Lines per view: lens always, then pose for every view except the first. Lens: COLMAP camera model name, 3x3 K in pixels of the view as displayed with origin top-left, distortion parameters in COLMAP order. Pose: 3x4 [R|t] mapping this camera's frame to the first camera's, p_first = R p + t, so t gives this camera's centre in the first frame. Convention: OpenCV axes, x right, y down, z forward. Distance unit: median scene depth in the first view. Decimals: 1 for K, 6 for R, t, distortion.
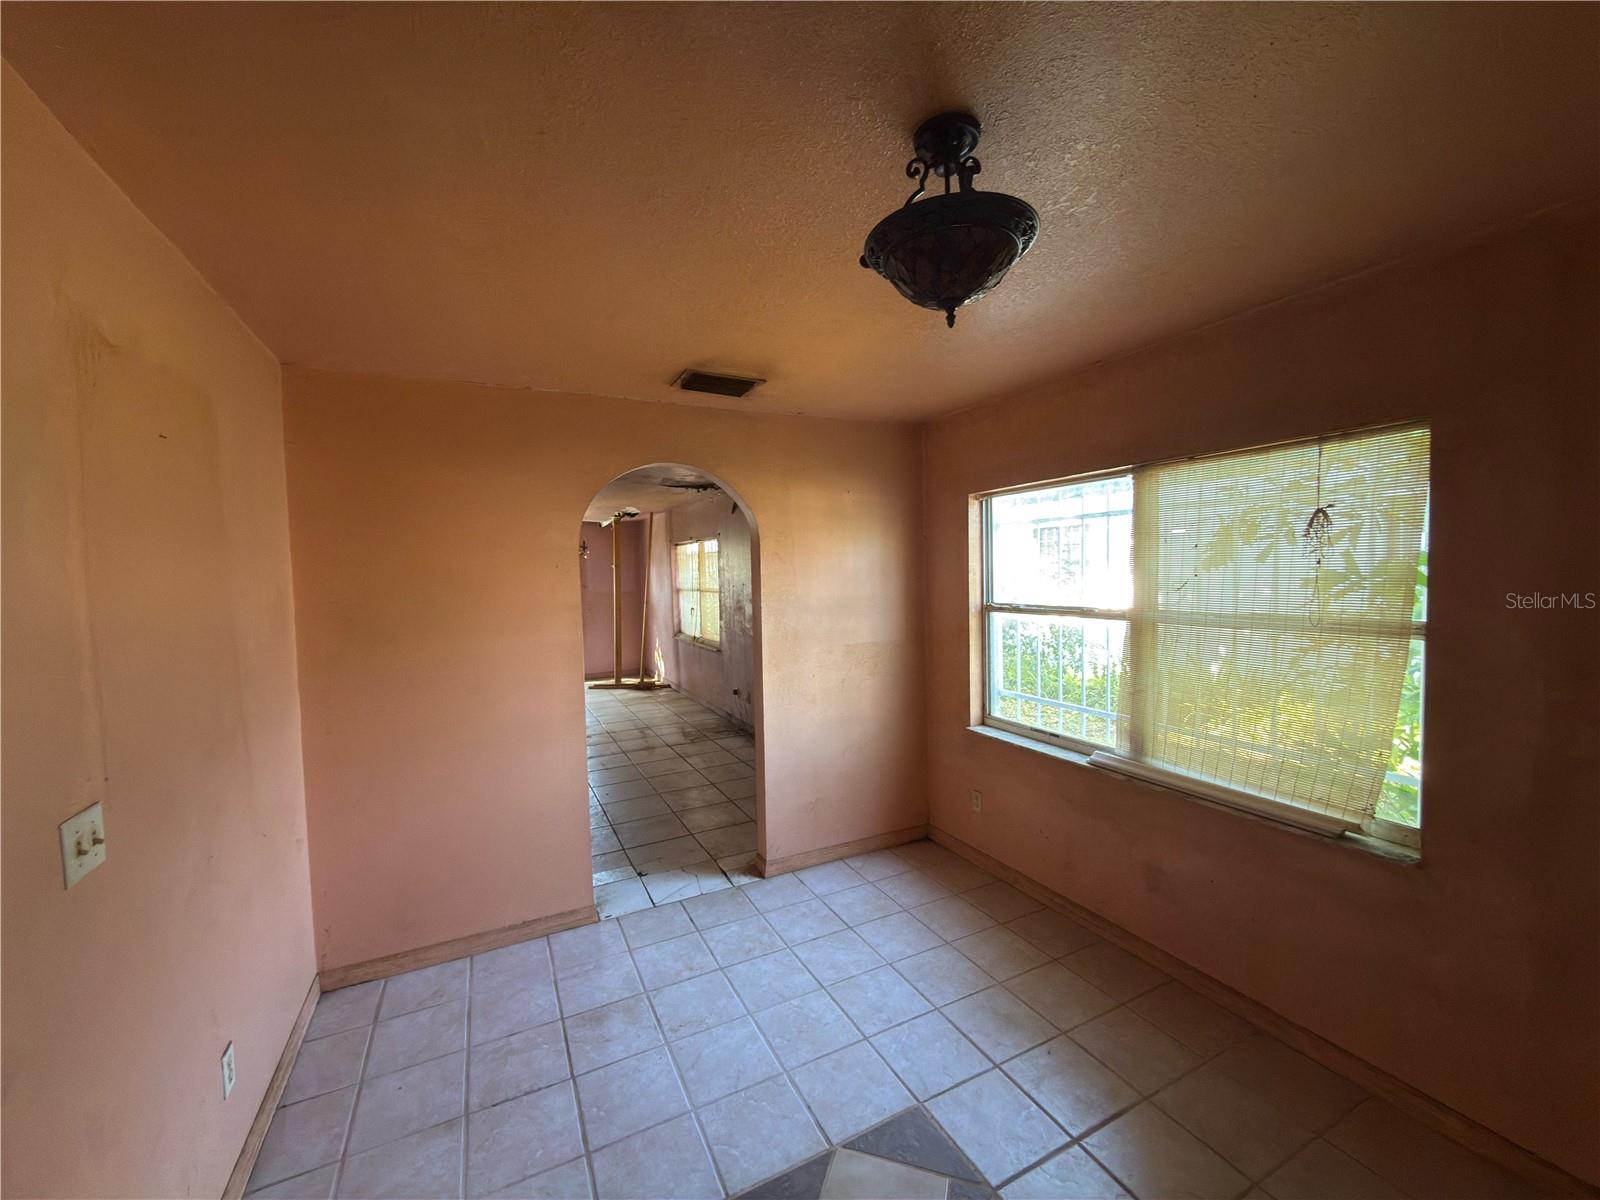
lens RADIAL K [[638.8, 0, 801.4], [0, 638.8, 601.8], [0, 0, 1]] dist [-0.001927, 0.000692]
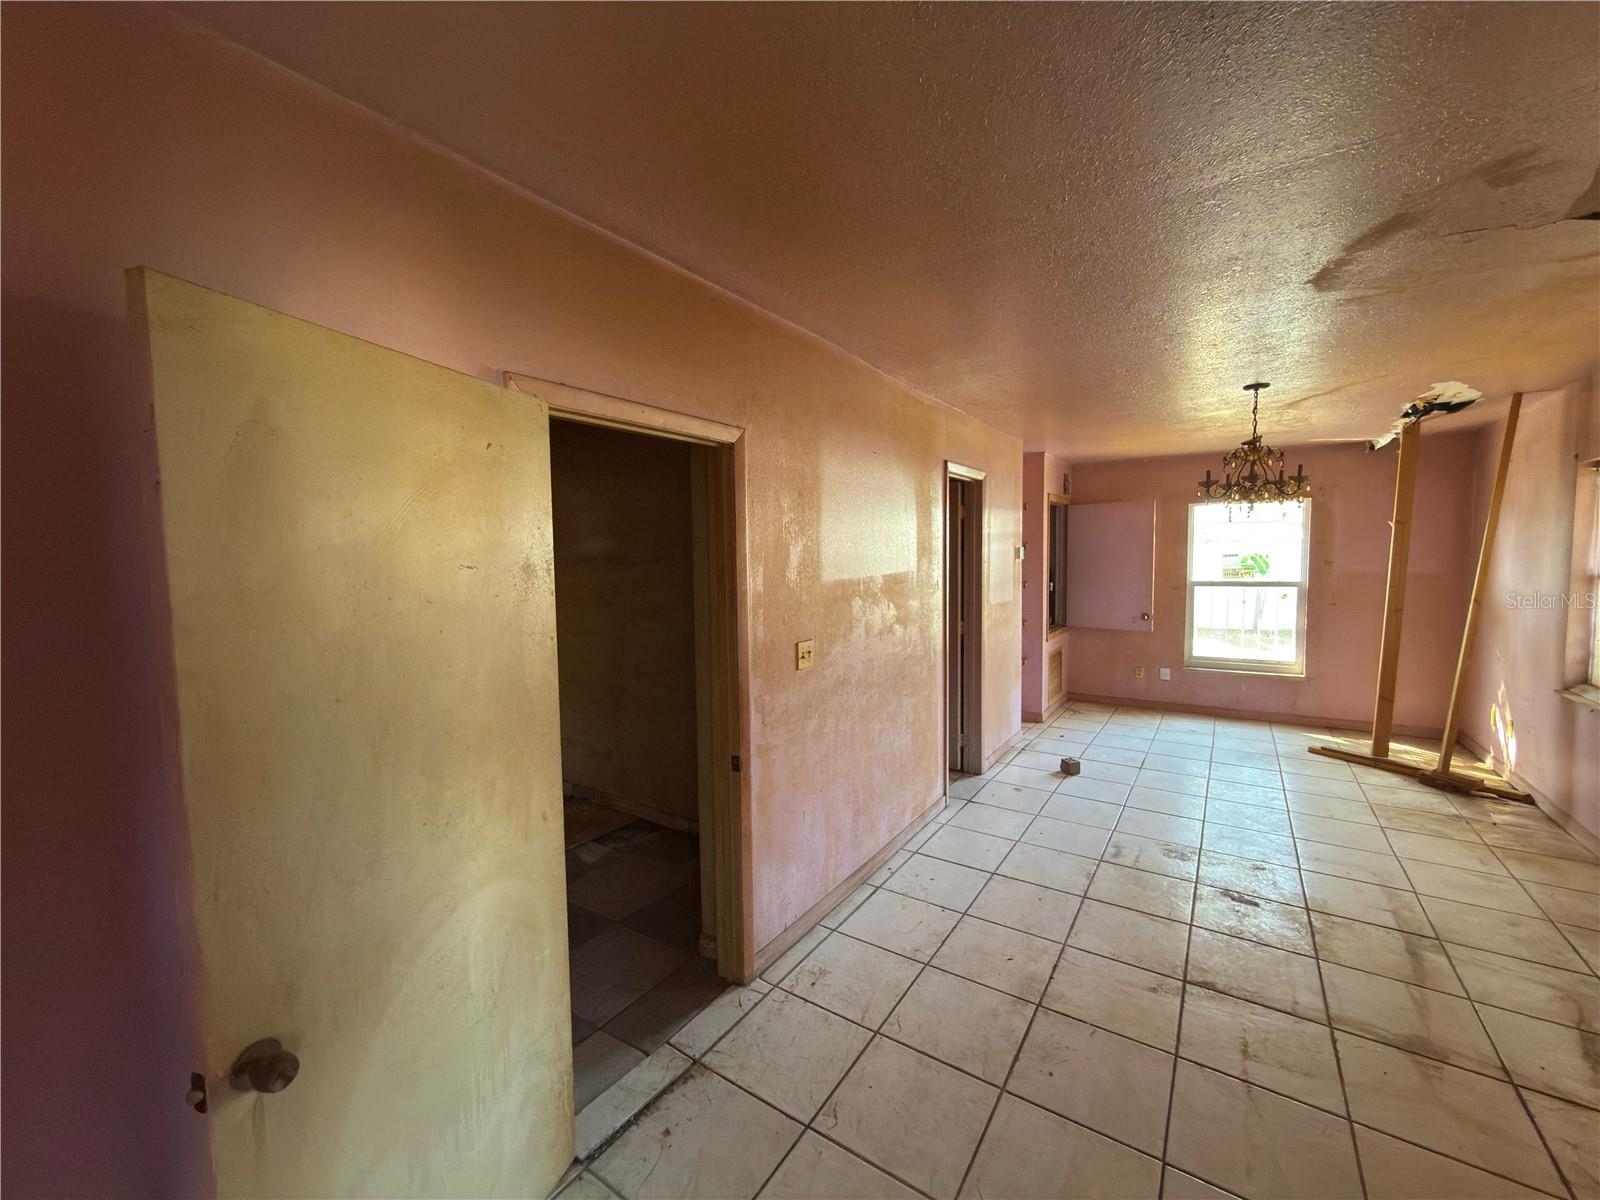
lens RADIAL K [[638.8, 0, 792.7], [0, 638.8, 597.0], [0, 0, 1]] dist [-0.001927, 0.000692]
pose [[0.482753, 0.081493, -0.871957, -0.082912], [-0.041037, 0.996672, 0.070430, -0.013961], [0.874794, 0.001782, 0.484491, 0.358357]]
